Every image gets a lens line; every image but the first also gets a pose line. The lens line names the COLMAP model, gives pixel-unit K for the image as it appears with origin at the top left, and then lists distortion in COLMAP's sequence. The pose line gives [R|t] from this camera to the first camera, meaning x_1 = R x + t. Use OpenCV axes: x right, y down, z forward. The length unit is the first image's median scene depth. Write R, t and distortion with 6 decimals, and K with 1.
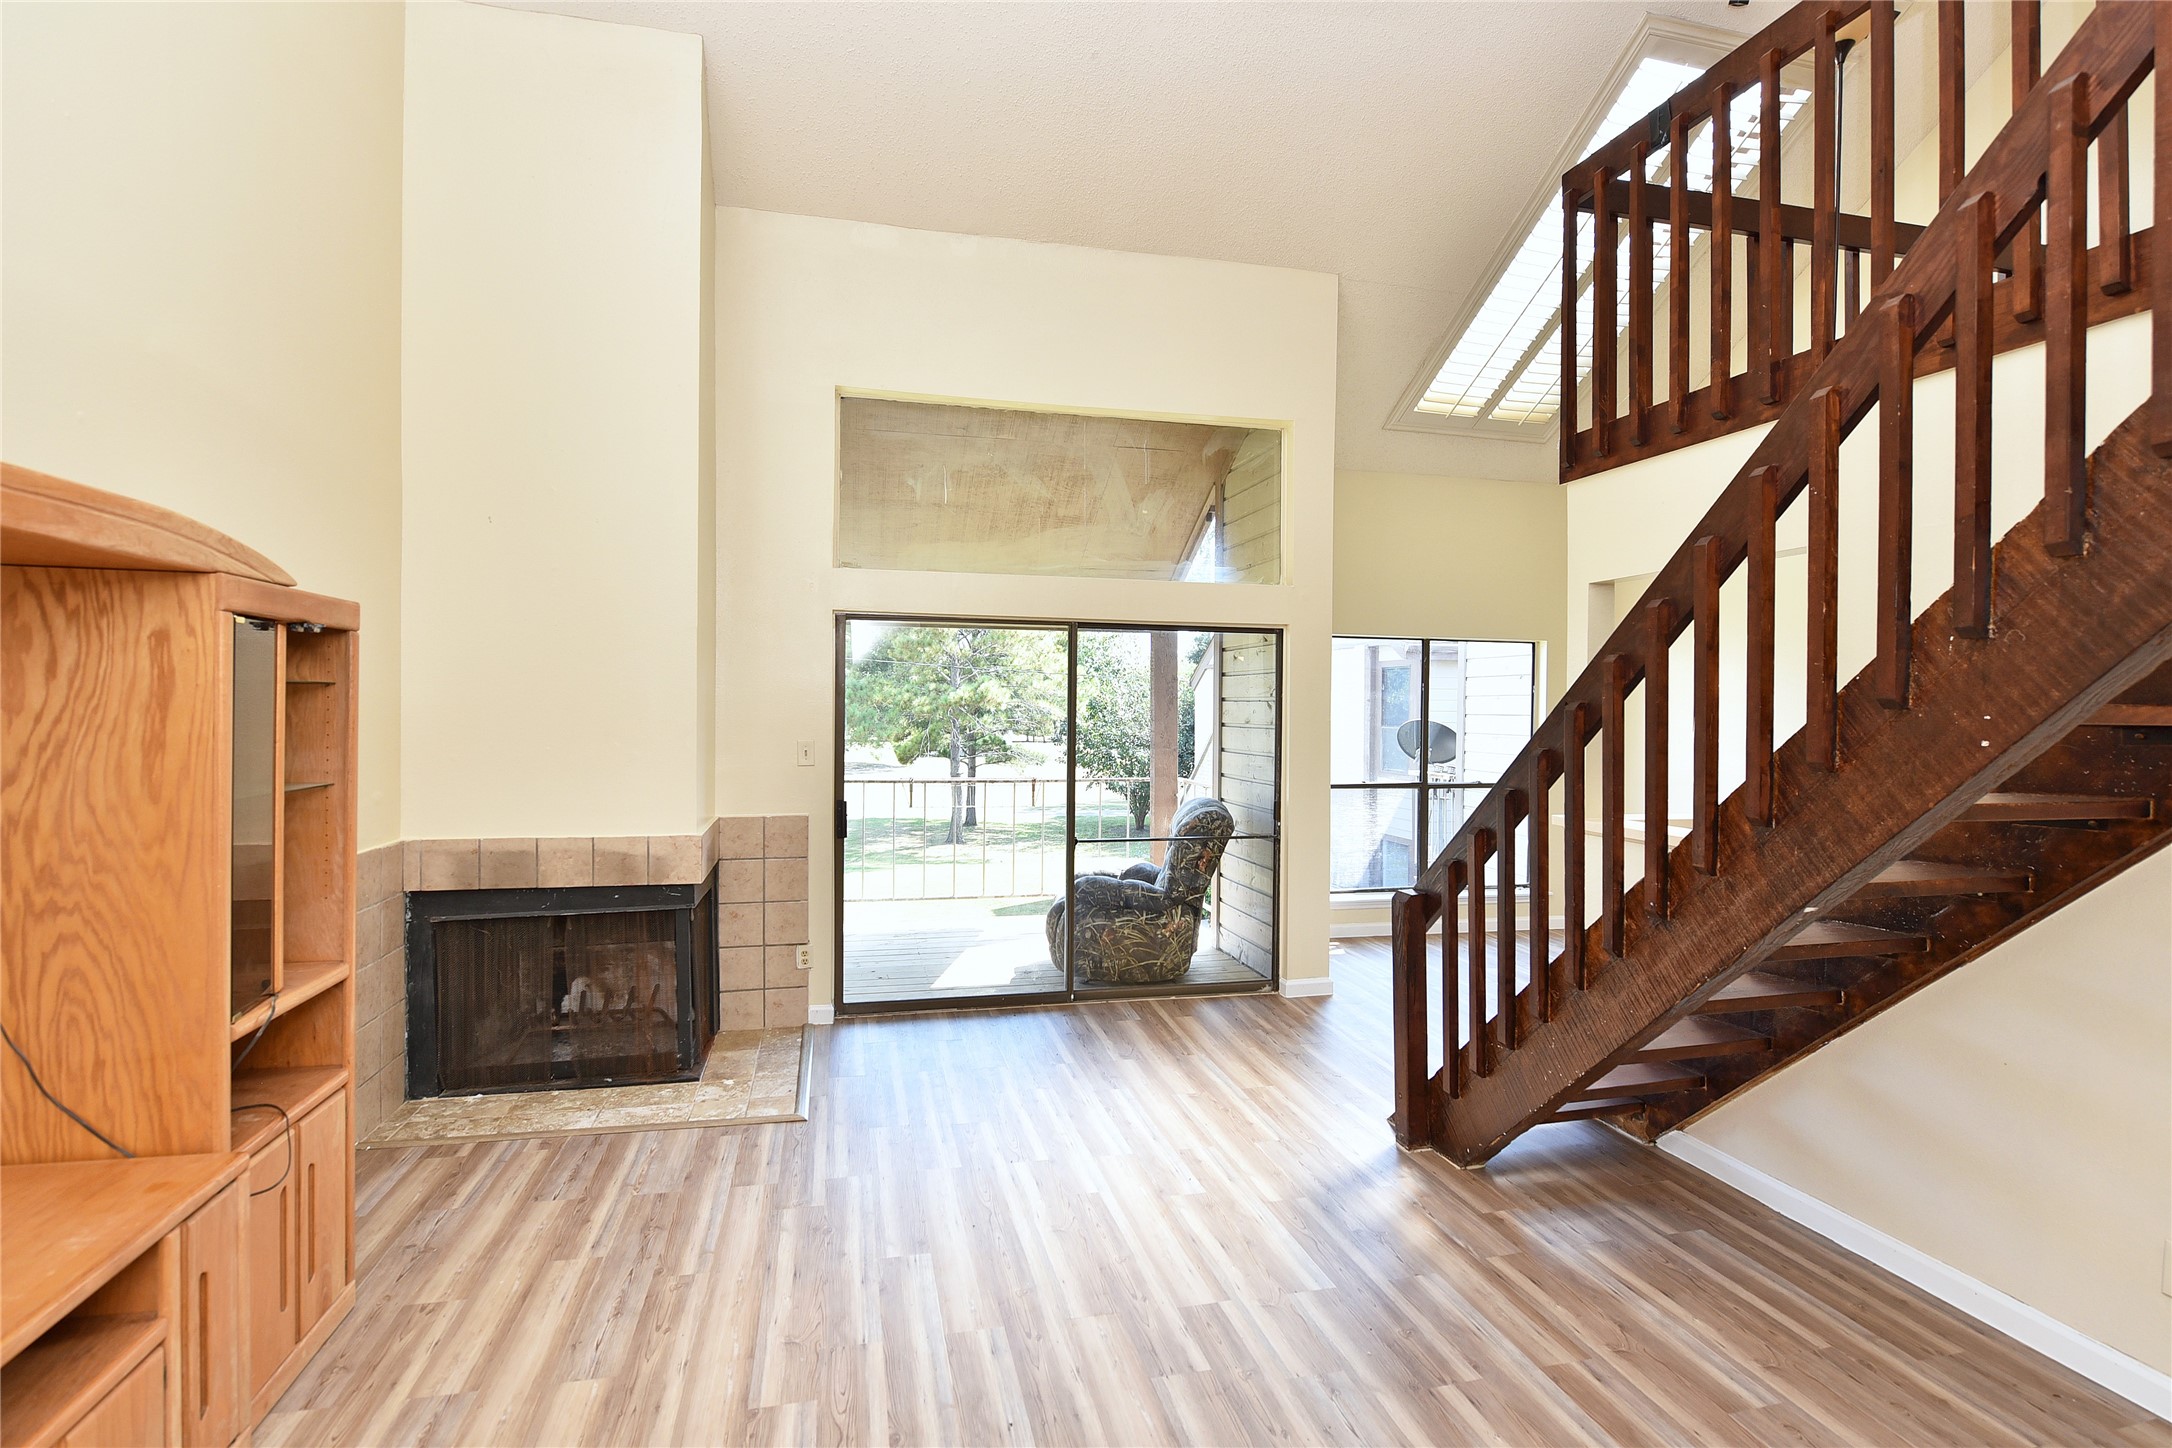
lens RADIAL K [[1000.3, 0, 1056.9], [0, 1000.3, 707.5], [0, 0, 1]] dist [-0.004255, -0.000501]
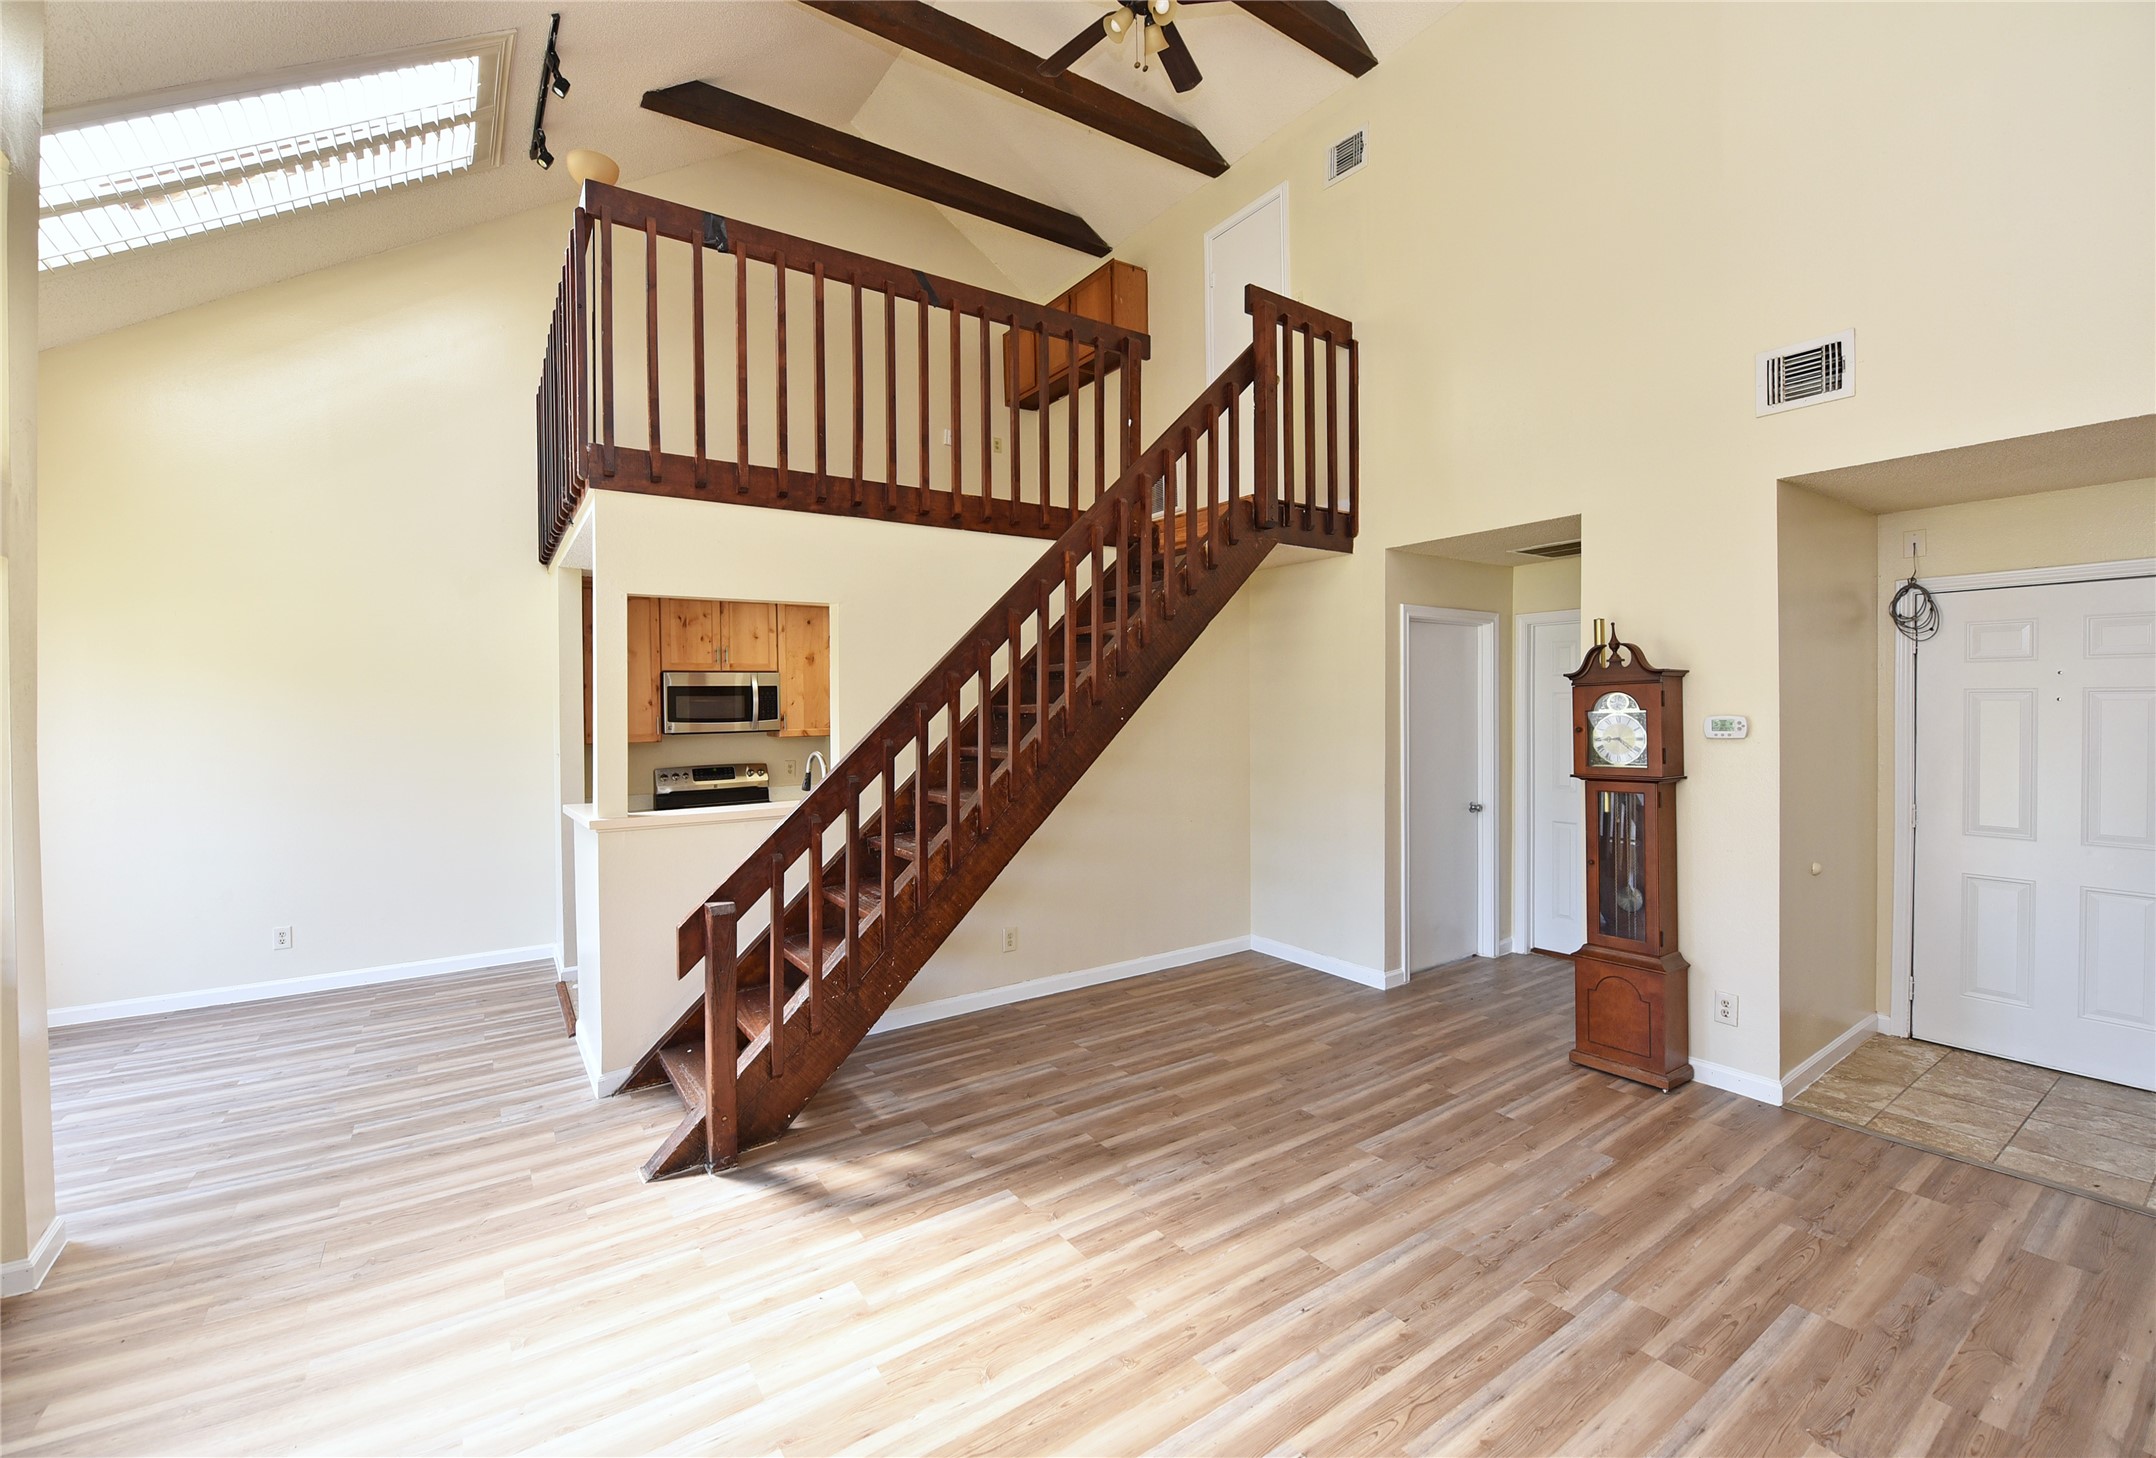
lens RADIAL K [[896.2, 0, 1063.0], [0, 896.2, 710.9], [0, 0, 1]] dist [-0.008214, -0.002847]
pose [[-0.368208, -0.008469, 0.929705, -0.607595], [0.011427, 0.999842, 0.013634, -0.009170], [-0.929673, 0.015644, -0.368053, 1.083607]]
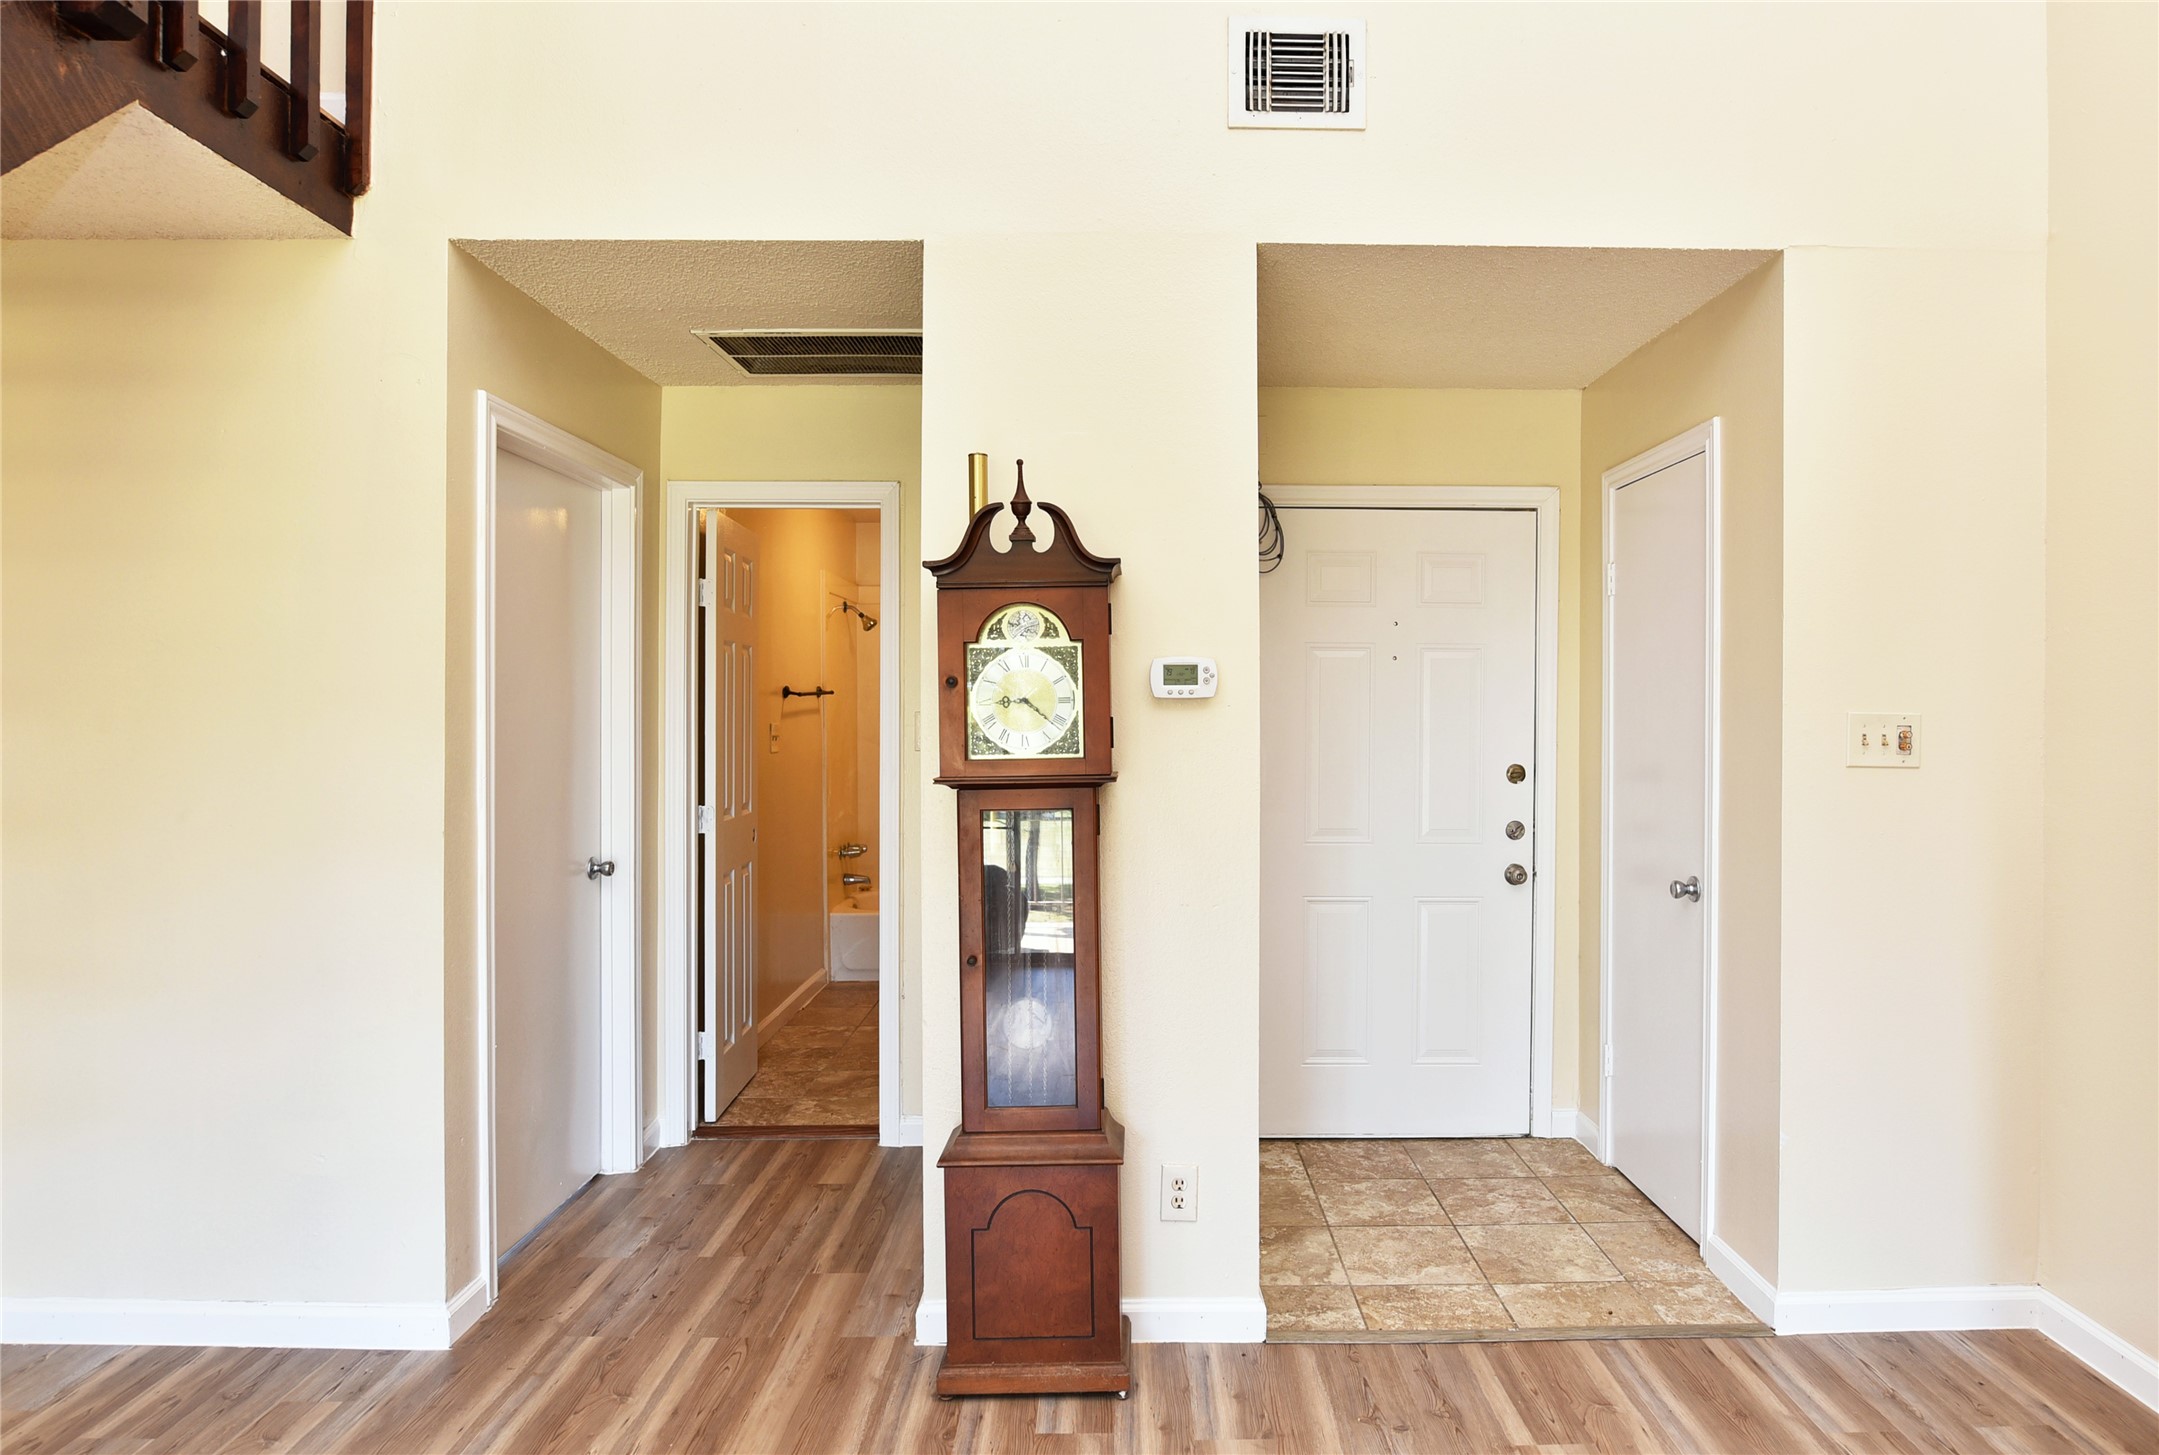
lens RADIAL K [[1262.8, 0, 1148.7], [0, 1262.8, 724.3], [0, 0, 1]] dist [-0.023282, 0.000518]
pose [[-0.981171, -0.011788, 0.192779, -0.043148], [-0.008700, 0.999820, 0.016857, 0.050513], [-0.192943, 0.014863, -0.981097, 0.764414]]
